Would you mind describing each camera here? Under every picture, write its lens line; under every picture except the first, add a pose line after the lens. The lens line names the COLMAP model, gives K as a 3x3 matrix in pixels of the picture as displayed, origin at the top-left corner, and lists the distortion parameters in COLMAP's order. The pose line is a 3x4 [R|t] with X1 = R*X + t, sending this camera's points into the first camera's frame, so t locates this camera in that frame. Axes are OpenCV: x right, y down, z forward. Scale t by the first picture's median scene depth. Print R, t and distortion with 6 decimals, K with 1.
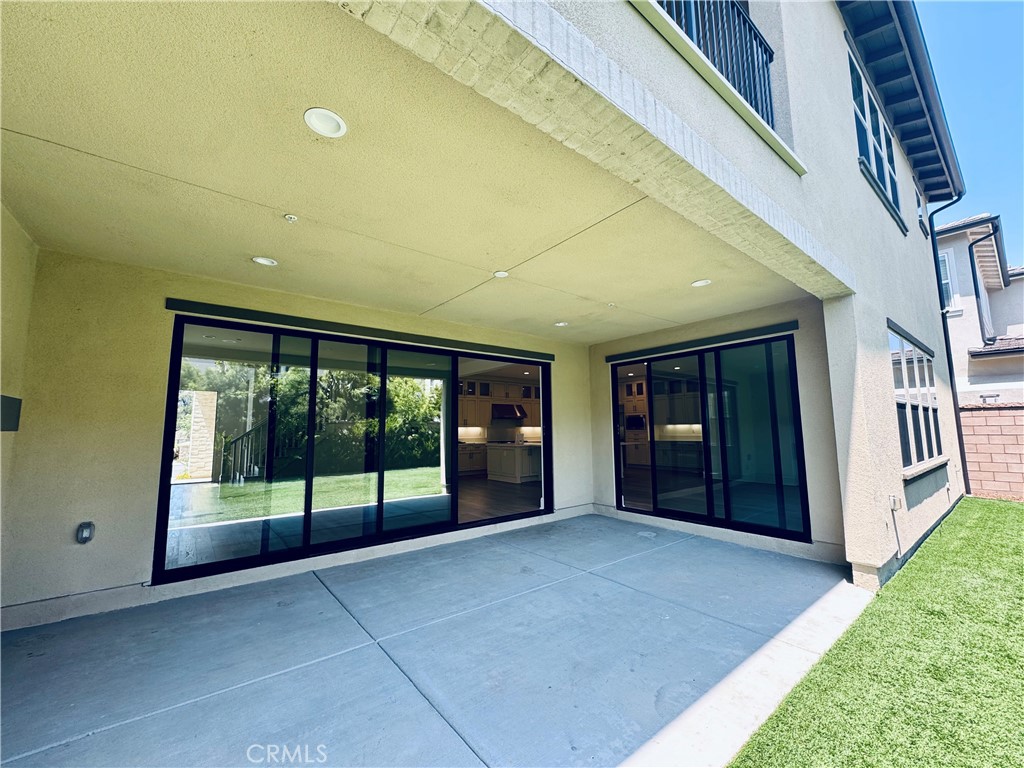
lens RADIAL K [[409.7, 0, 510.7], [0, 409.7, 384.2], [0, 0, 1]] dist [-0.003635, 0.000705]
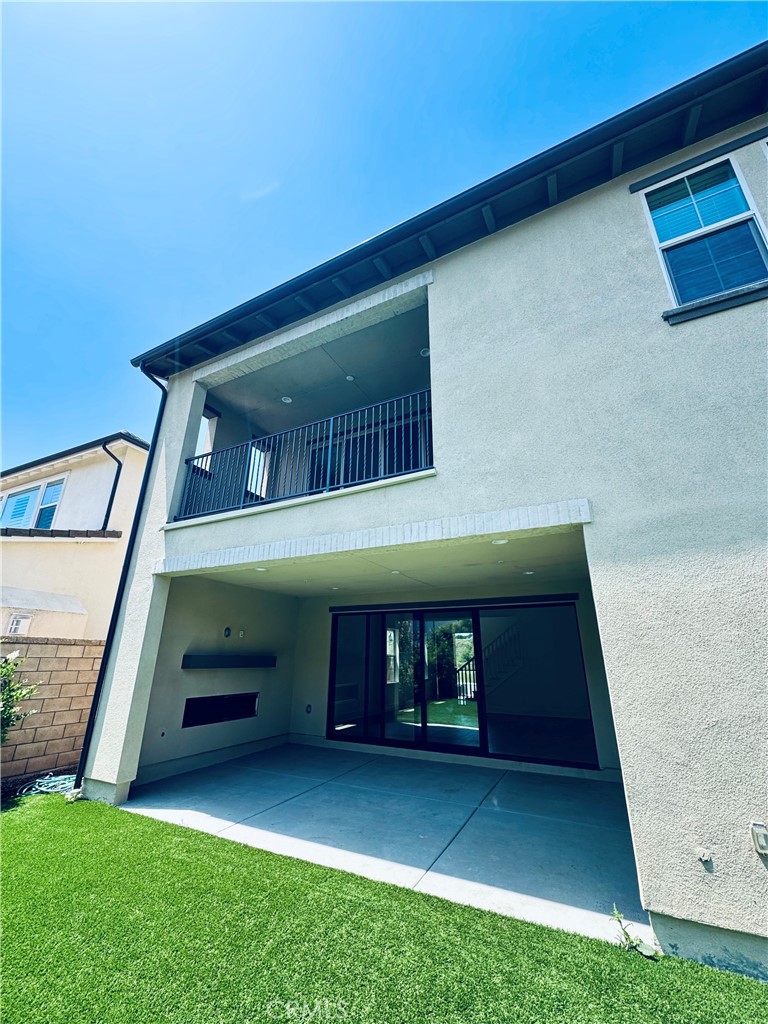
lens RADIAL K [[409.7, 0, 385.6], [0, 409.7, 513.4], [0, 0, 1]] dist [-0.003635, 0.000705]
pose [[0.413956, -0.287996, -0.863538, 1.216713], [0.091812, 0.957006, -0.275156, -0.039168], [0.905655, 0.034619, 0.422600, 0.226224]]
